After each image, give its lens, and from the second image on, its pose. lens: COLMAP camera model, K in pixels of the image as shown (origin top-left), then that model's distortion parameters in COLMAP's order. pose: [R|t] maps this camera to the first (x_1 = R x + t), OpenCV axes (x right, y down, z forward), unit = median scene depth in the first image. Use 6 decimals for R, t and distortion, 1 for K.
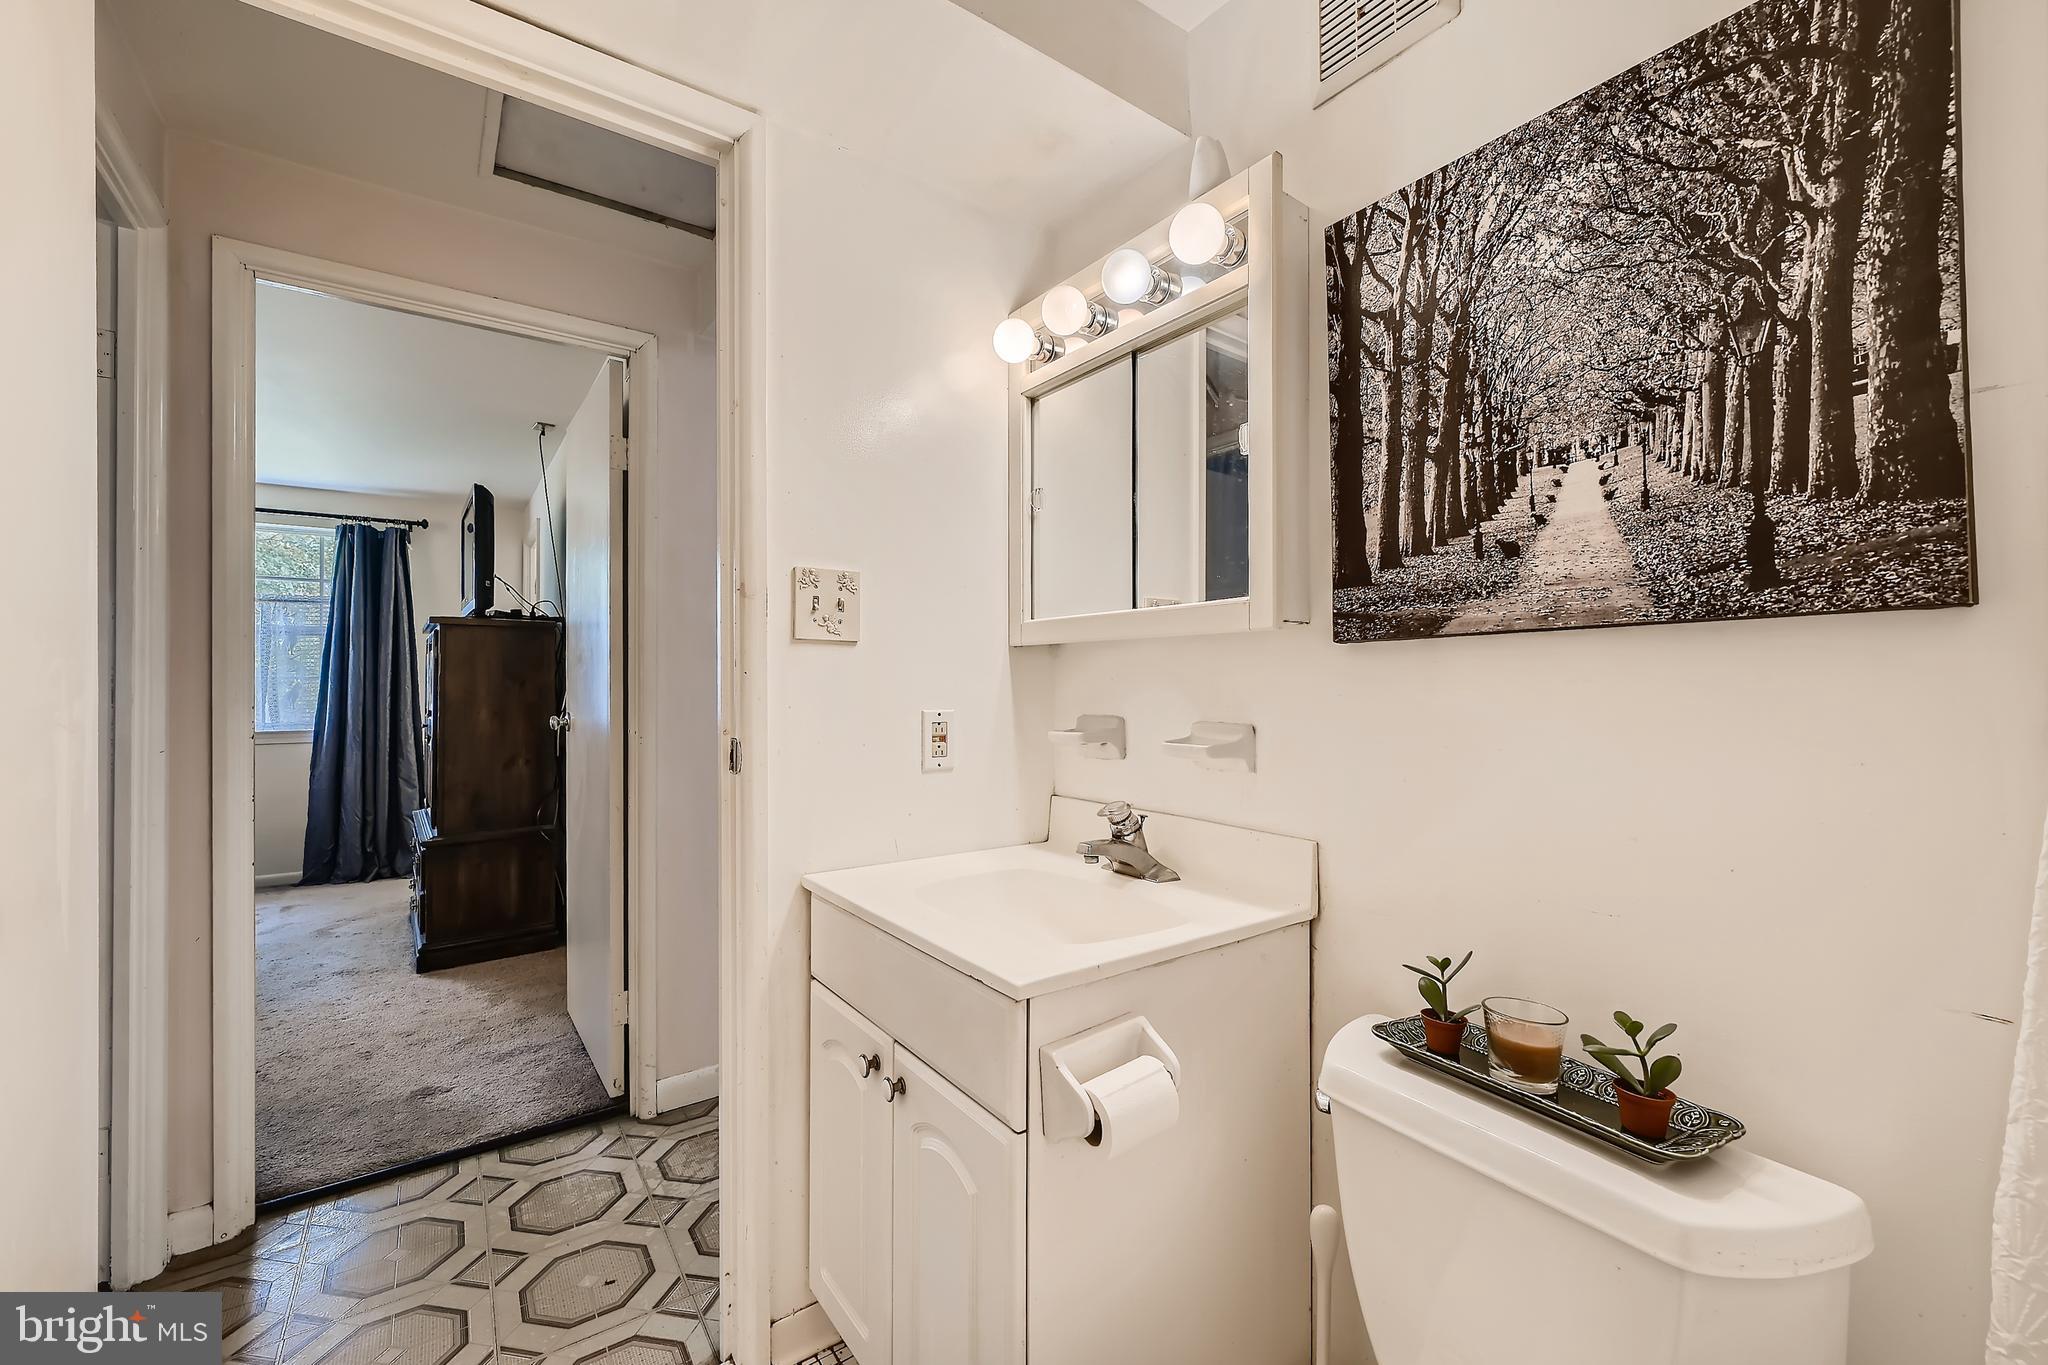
lens RADIAL K [[817.3, 0, 1027.8], [0, 817.3, 680.6], [0, 0, 1]] dist [-0.003113, 0.000326]
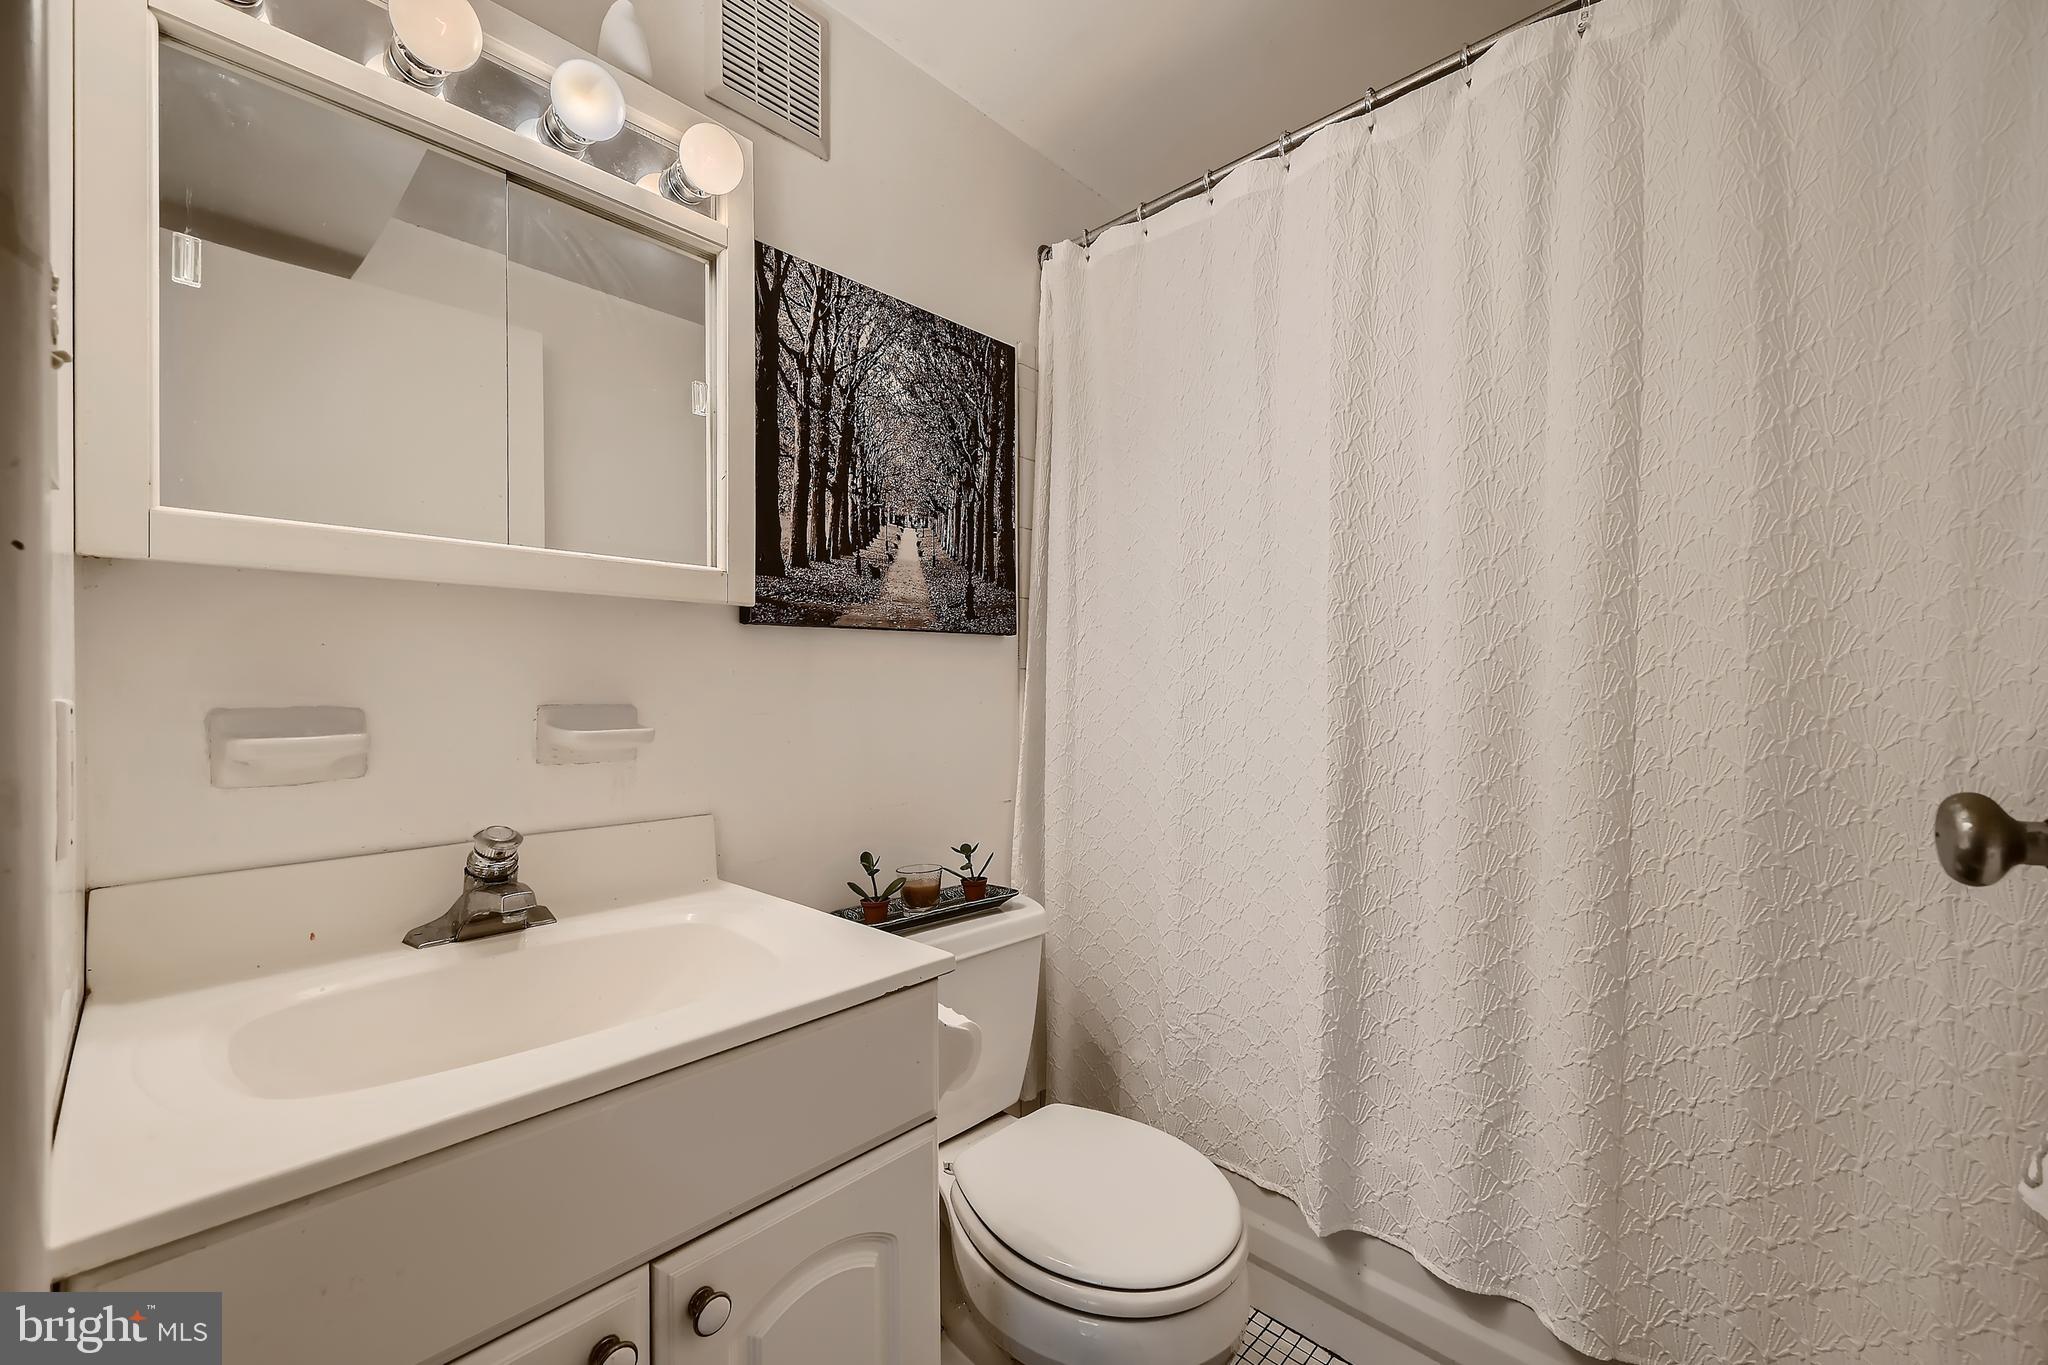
lens RADIAL K [[817.3, 0, 1027.7], [0, 817.3, 686.6], [0, 0, 1]] dist [-0.003113, 0.000326]
pose [[-0.192291, -0.003546, 0.981332, -0.884358], [-0.003178, 0.999990, 0.002991, 0.039174], [-0.981333, -0.002543, -0.192301, 0.975844]]
